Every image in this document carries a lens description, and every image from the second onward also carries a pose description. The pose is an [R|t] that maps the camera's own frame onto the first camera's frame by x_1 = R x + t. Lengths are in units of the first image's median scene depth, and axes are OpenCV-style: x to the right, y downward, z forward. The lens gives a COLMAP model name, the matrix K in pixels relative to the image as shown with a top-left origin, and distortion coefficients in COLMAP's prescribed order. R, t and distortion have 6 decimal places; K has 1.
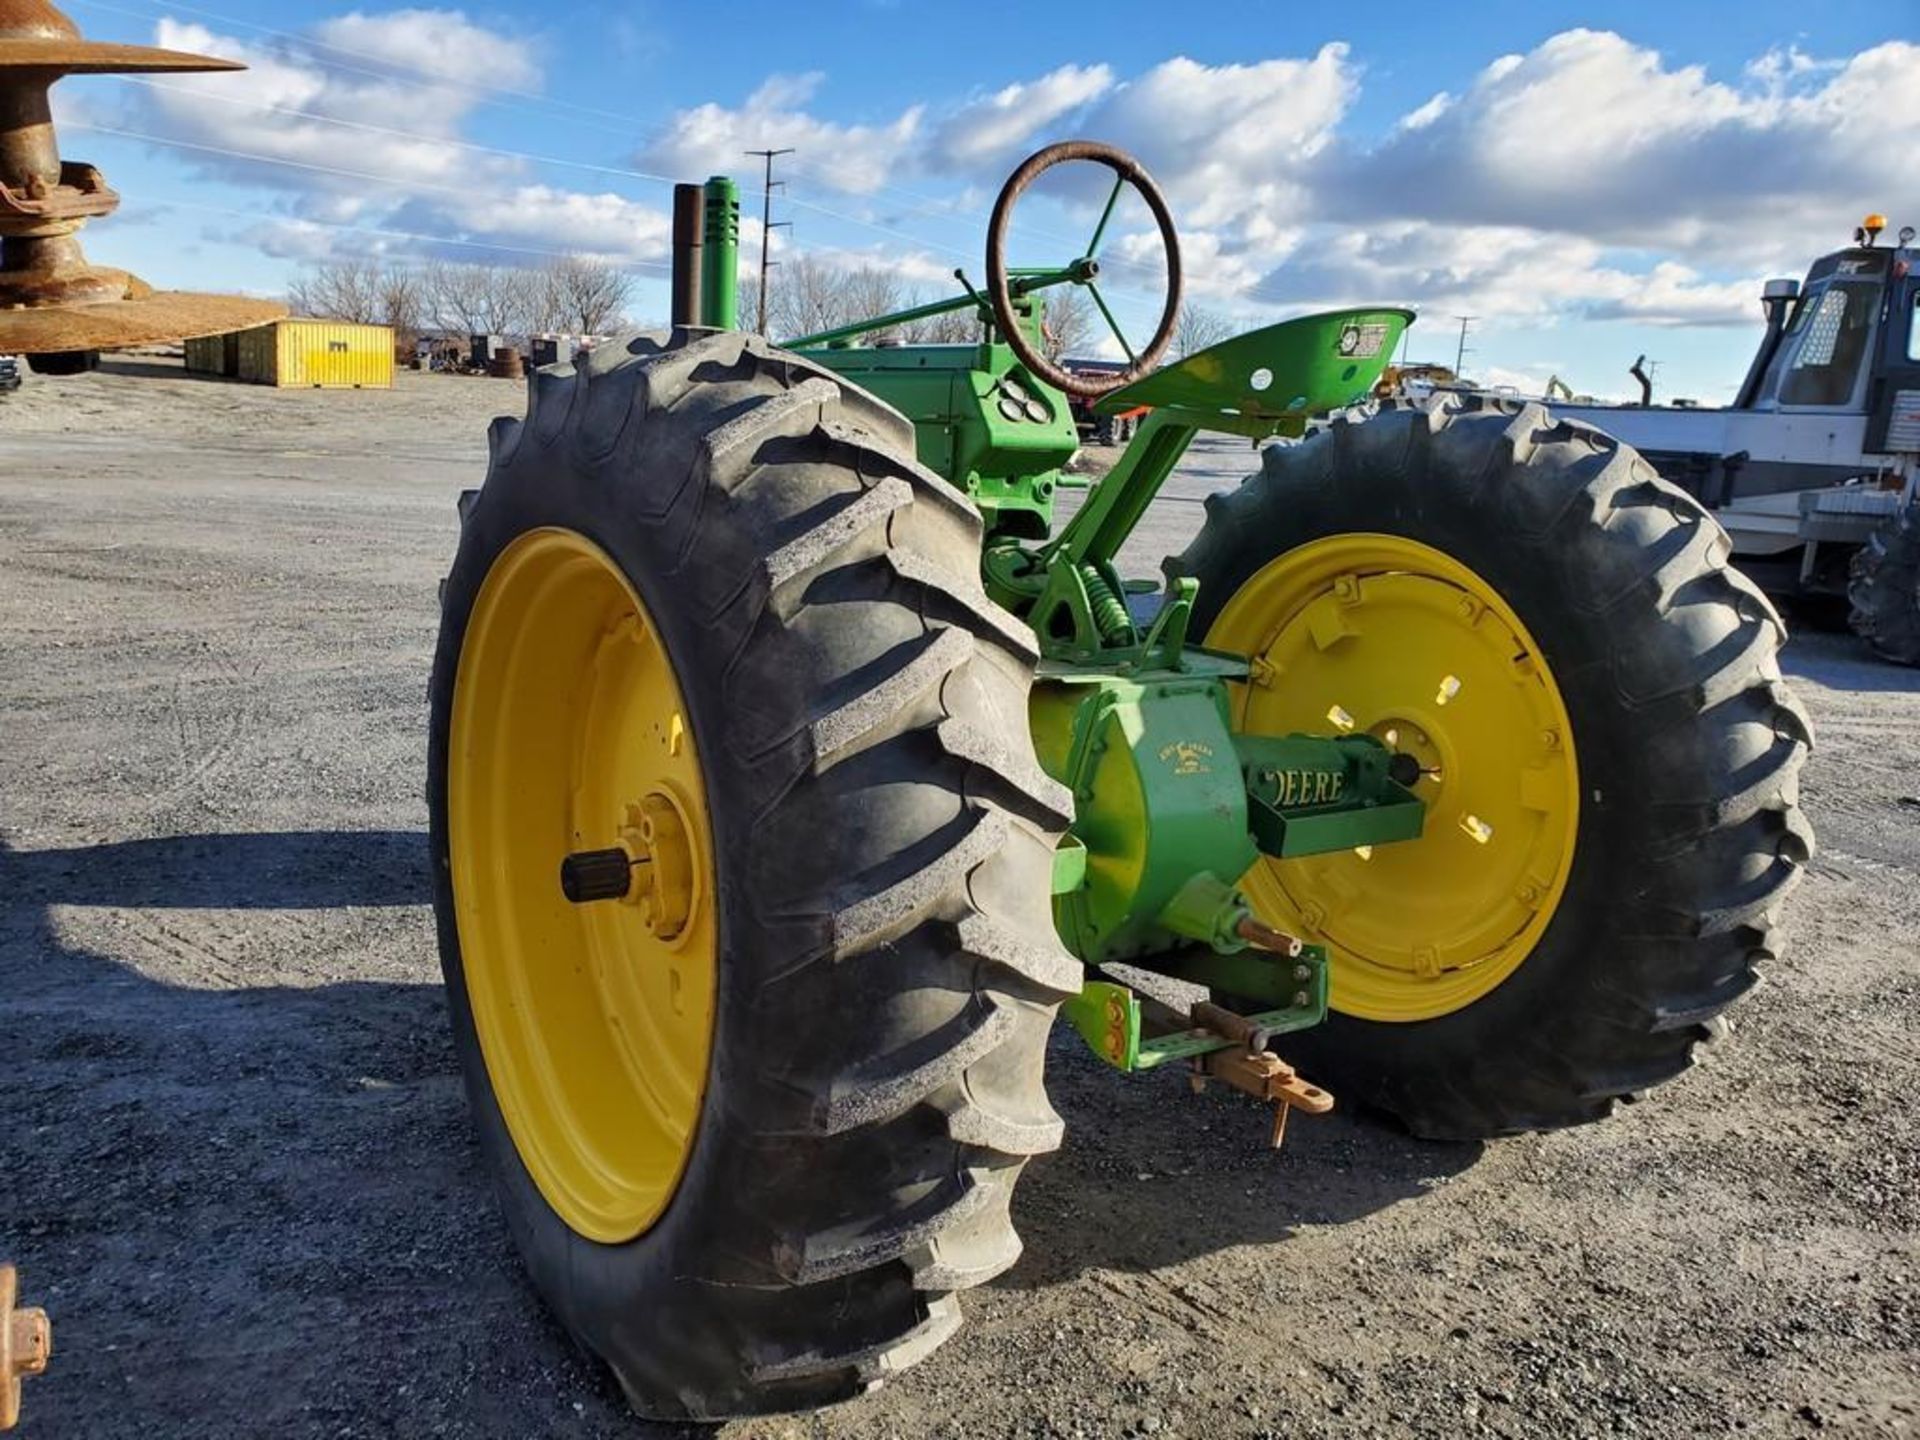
lens RADIAL K [[1553.2, 0, 961.8], [0, 1553.2, 687.2], [0, 0, 1]] dist [-0.001835, 0.037630]
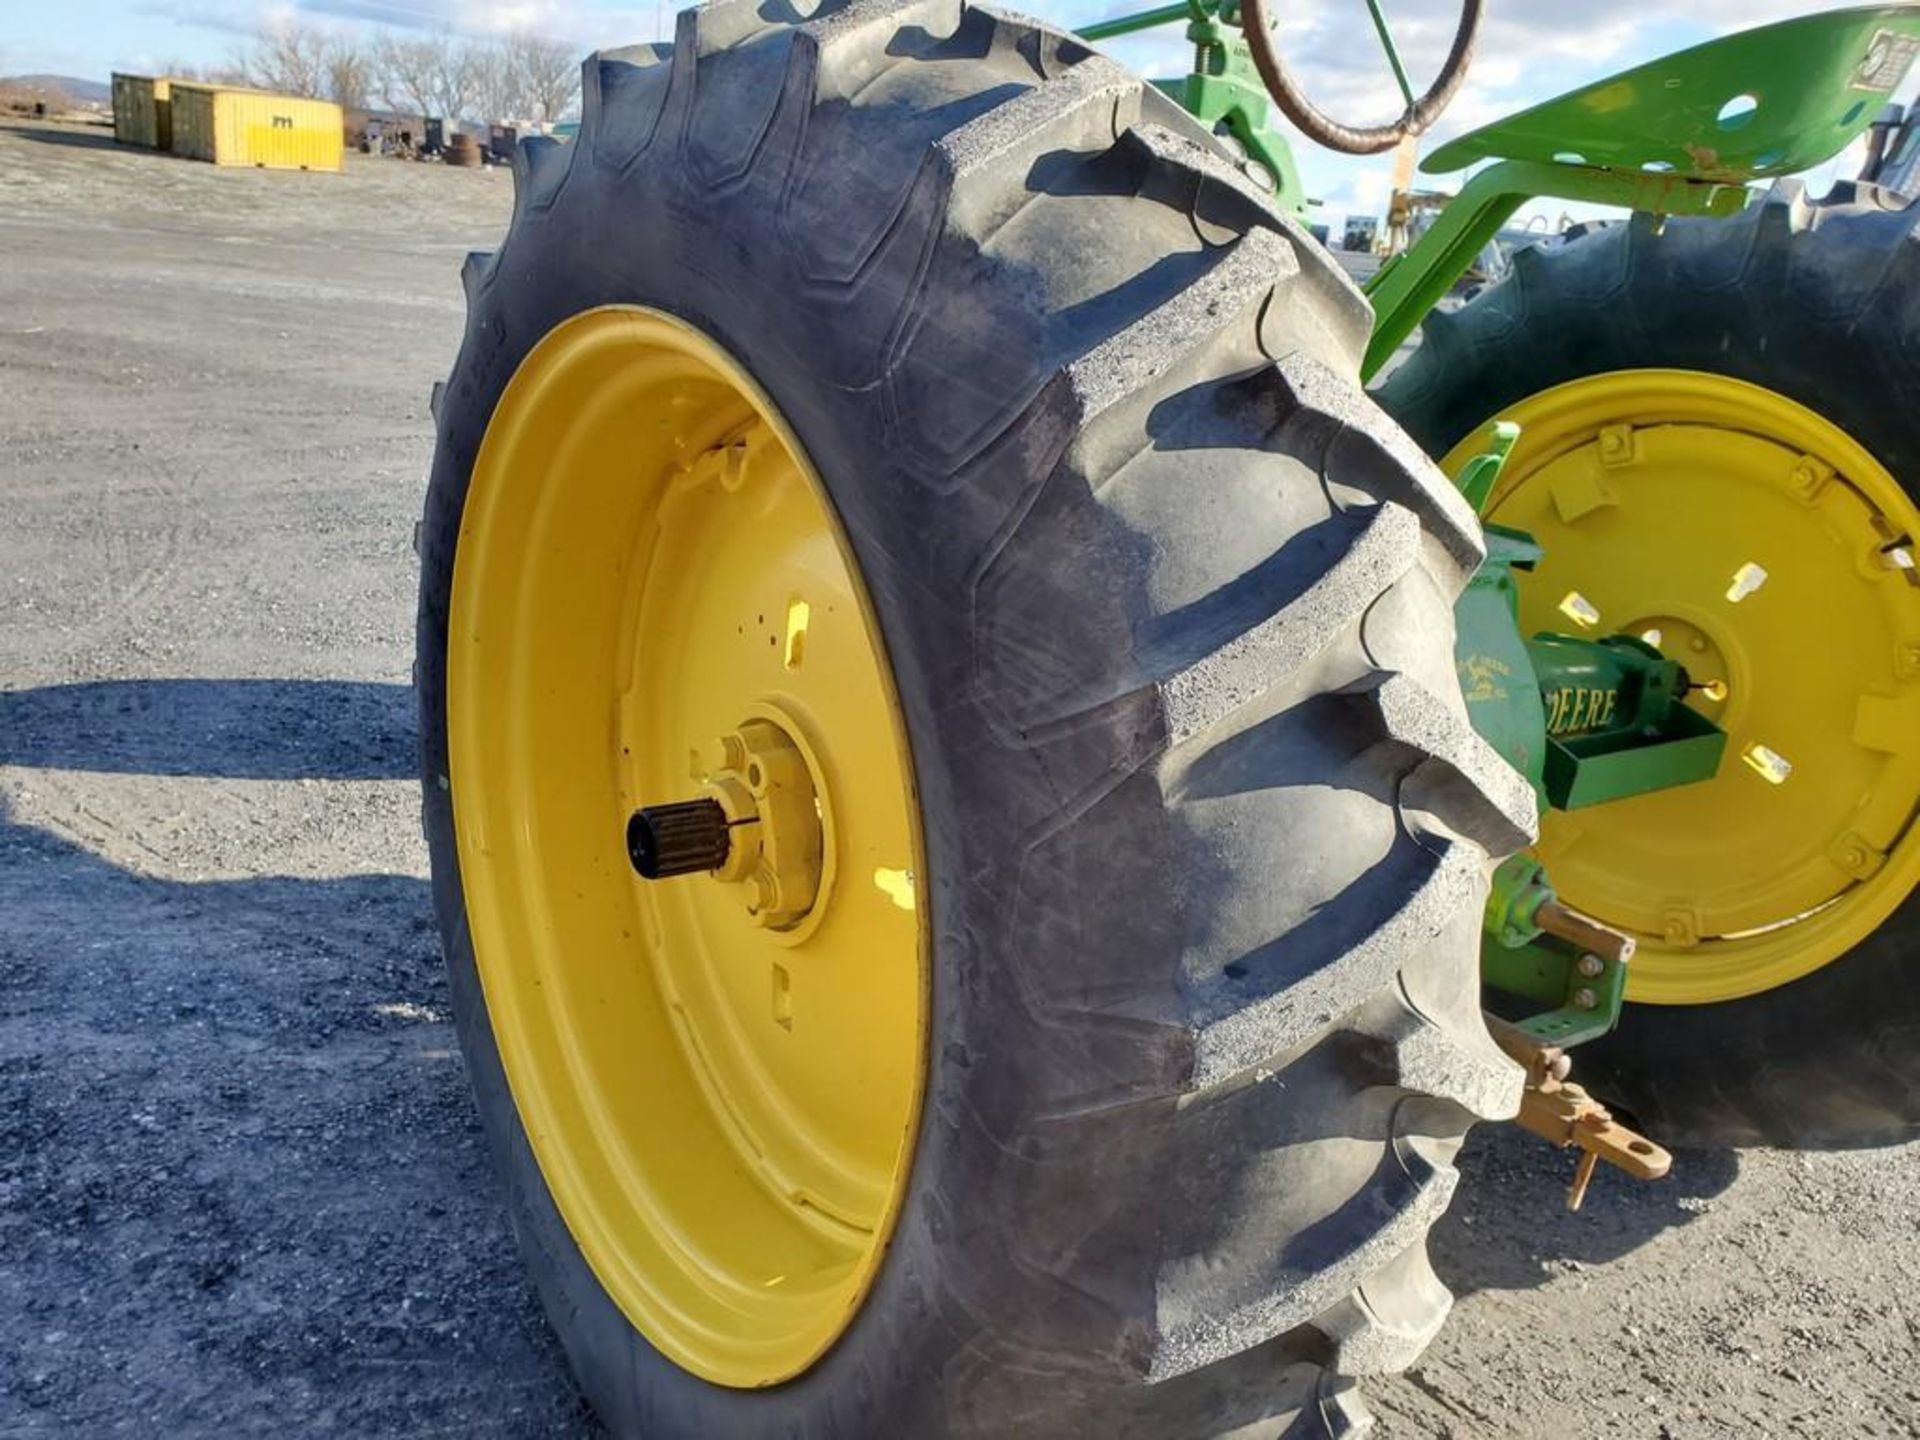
lens RADIAL K [[1550.1, 0, 942.5], [0, 1550.1, 729.0], [0, 0, 1]] dist [0.000061, 0.017037]
pose [[0.999167, 0.036409, 0.018406, -0.108720], [-0.038581, 0.989939, 0.136131, -0.018173], [-0.013264, -0.136728, 0.990520, 0.272864]]
